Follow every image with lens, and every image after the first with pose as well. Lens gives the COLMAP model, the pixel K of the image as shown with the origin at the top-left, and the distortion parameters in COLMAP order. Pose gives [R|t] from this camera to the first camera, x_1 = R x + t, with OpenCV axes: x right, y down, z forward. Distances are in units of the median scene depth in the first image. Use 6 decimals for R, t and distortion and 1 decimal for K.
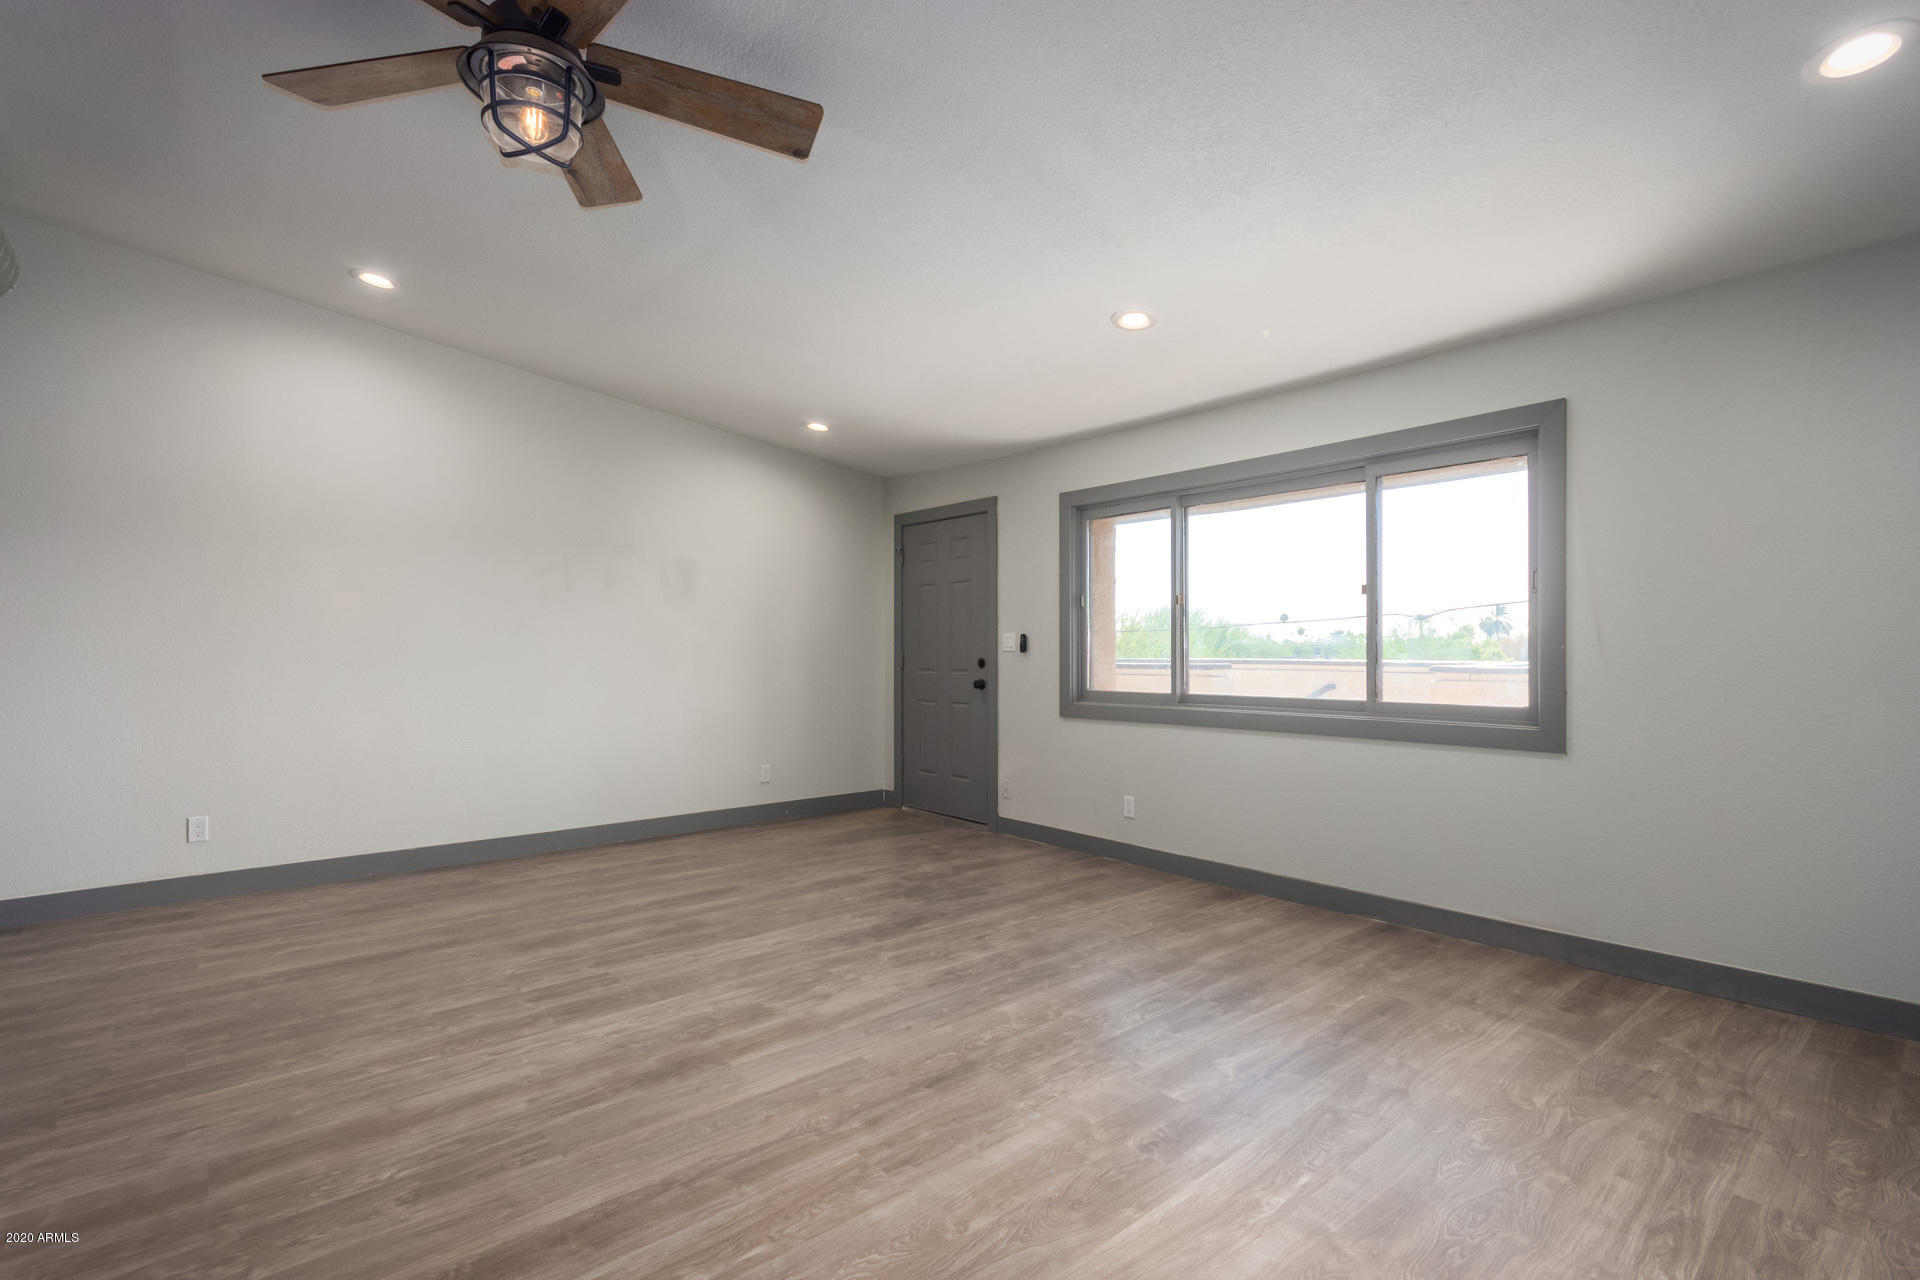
lens RADIAL K [[893.3, 0, 963.2], [0, 893.3, 646.1], [0, 0, 1]] dist [0.005571, -0.001545]
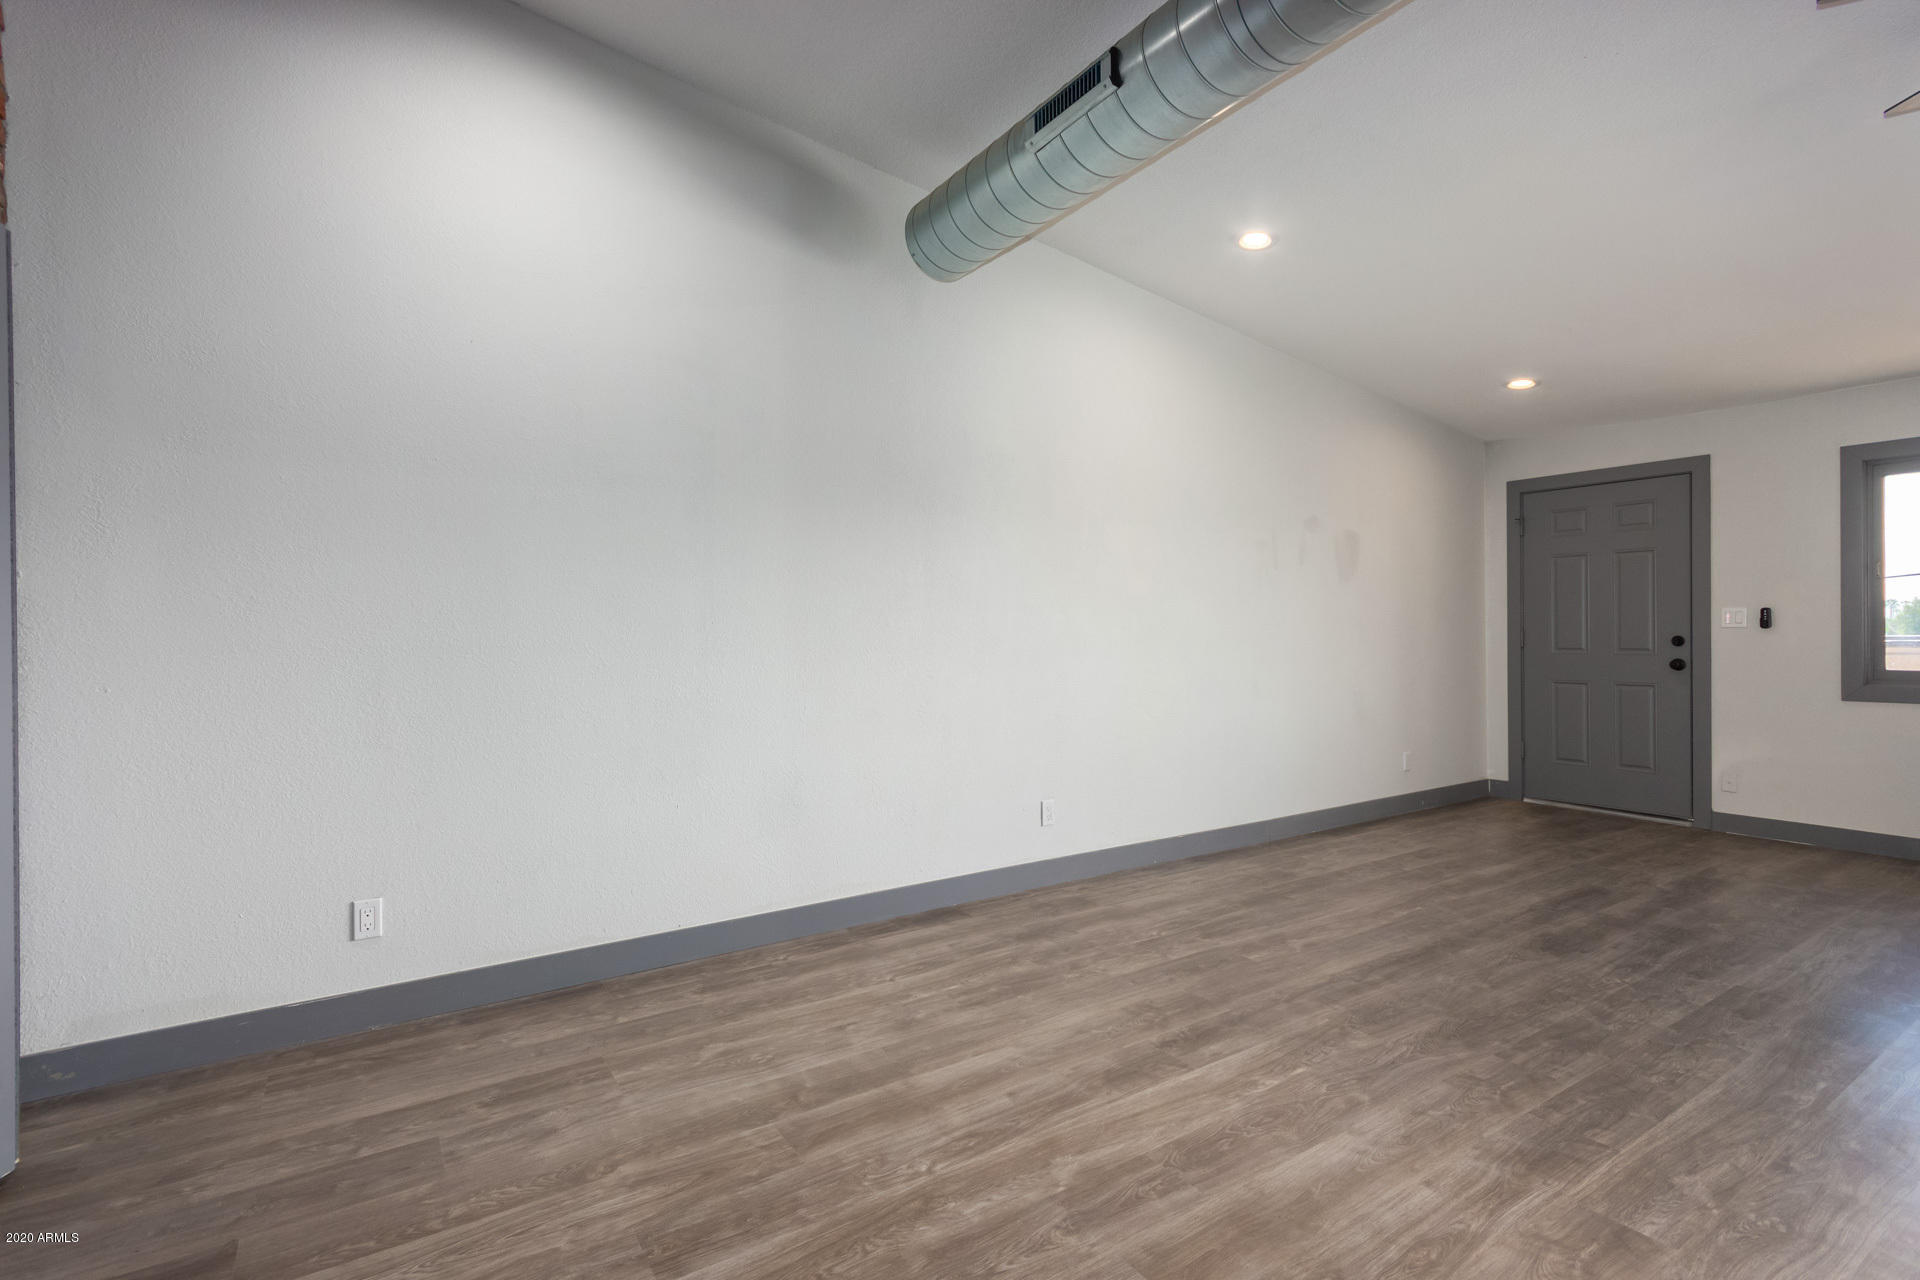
lens RADIAL K [[893.3, 0, 964.6], [0, 893.3, 638.2], [0, 0, 1]] dist [0.005571, -0.001545]
pose [[0.990246, -0.009278, -0.139023, -0.987868], [0.010585, 0.999906, 0.008659, 0.000354], [0.138930, -0.010046, 0.990251, 0.005075]]
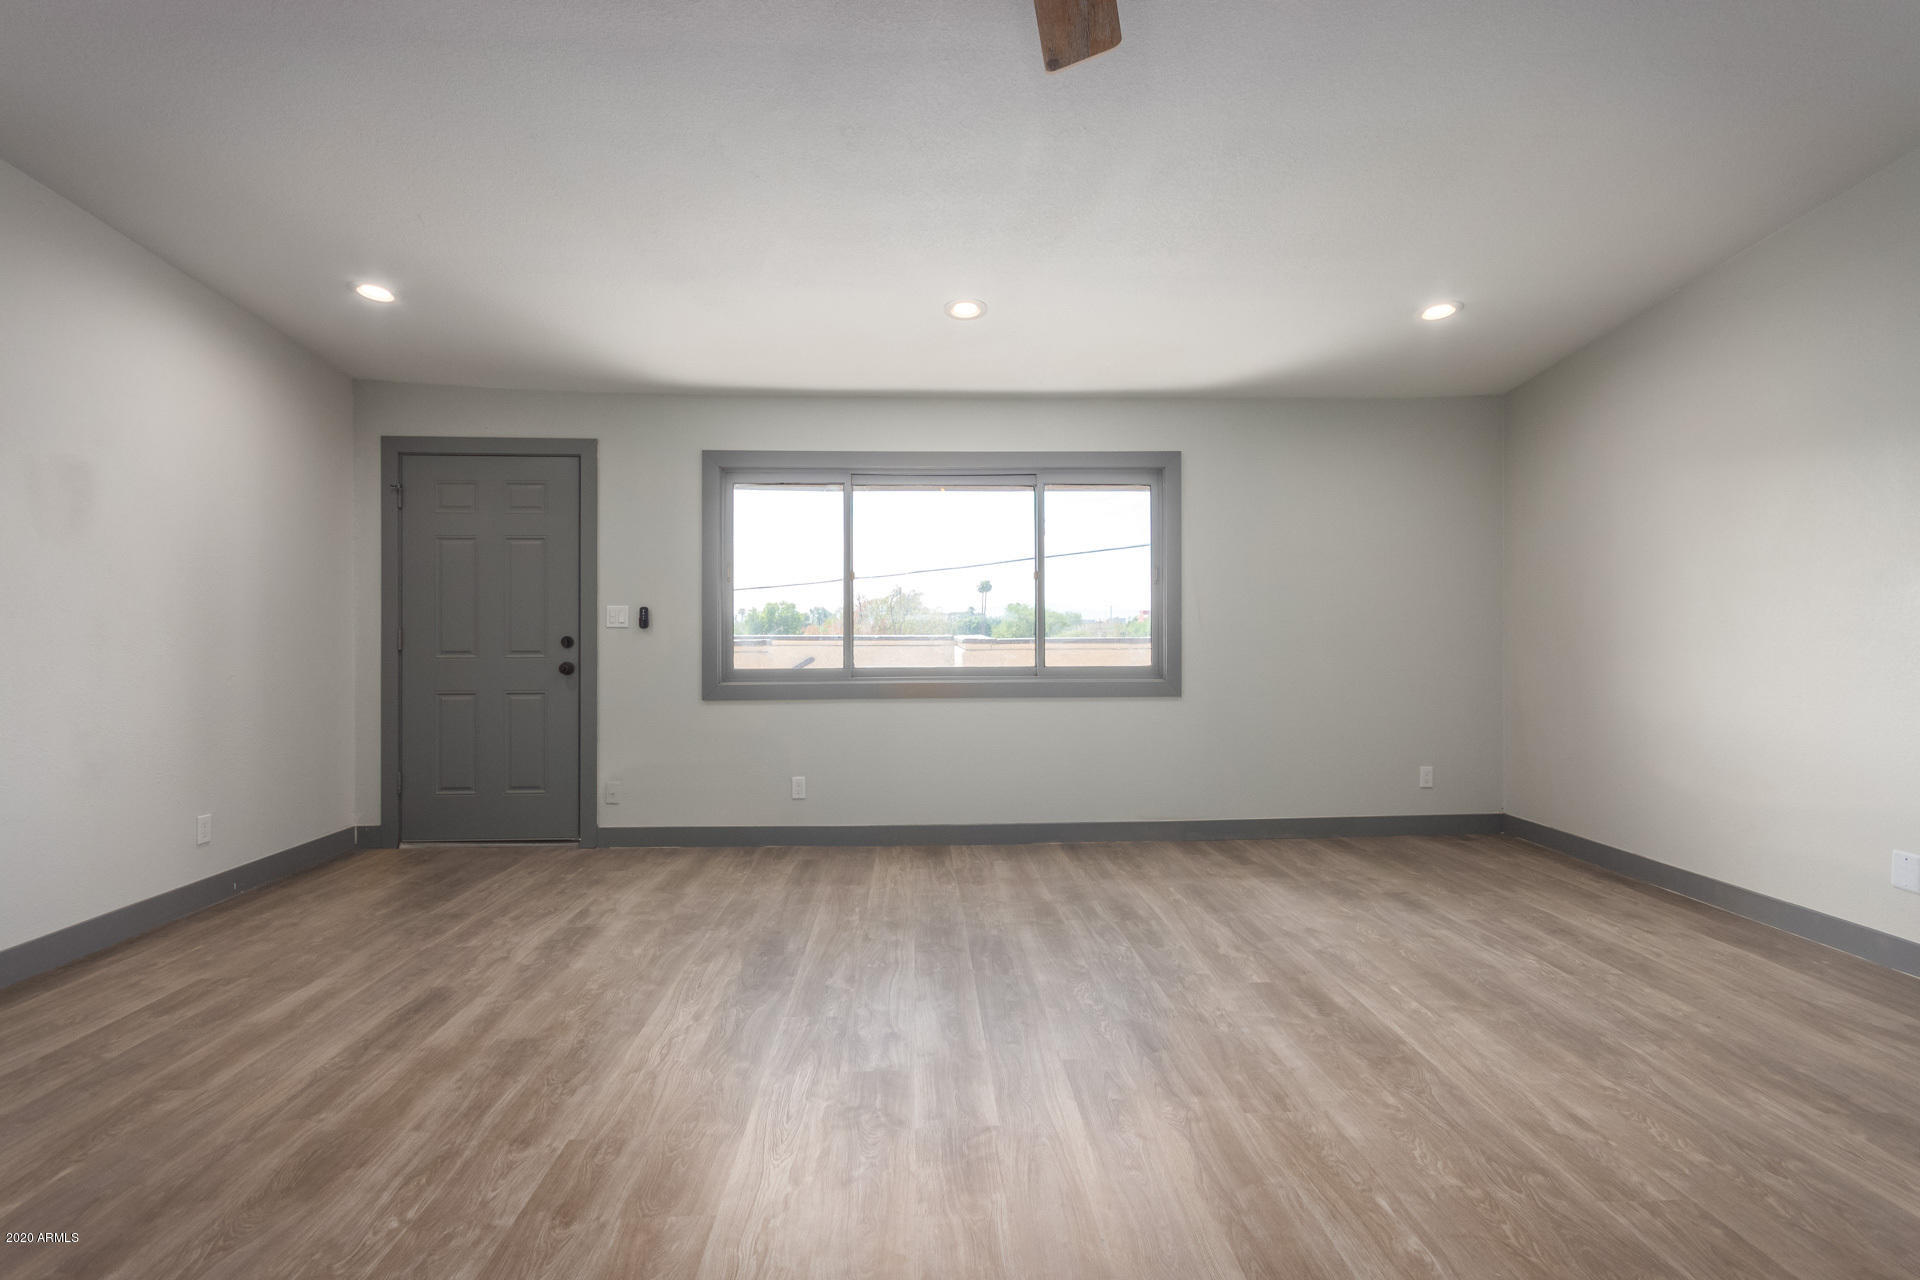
lens RADIAL K [[893.3, 0, 965.5], [0, 893.3, 626.3], [0, 0, 1]] dist [0.005571, -0.001545]
pose [[0.616805, -0.000655, 0.787116, -0.684808], [-0.001029, 0.999998, 0.001639, 0.004508], [-0.787115, -0.001821, 0.616803, 0.379856]]
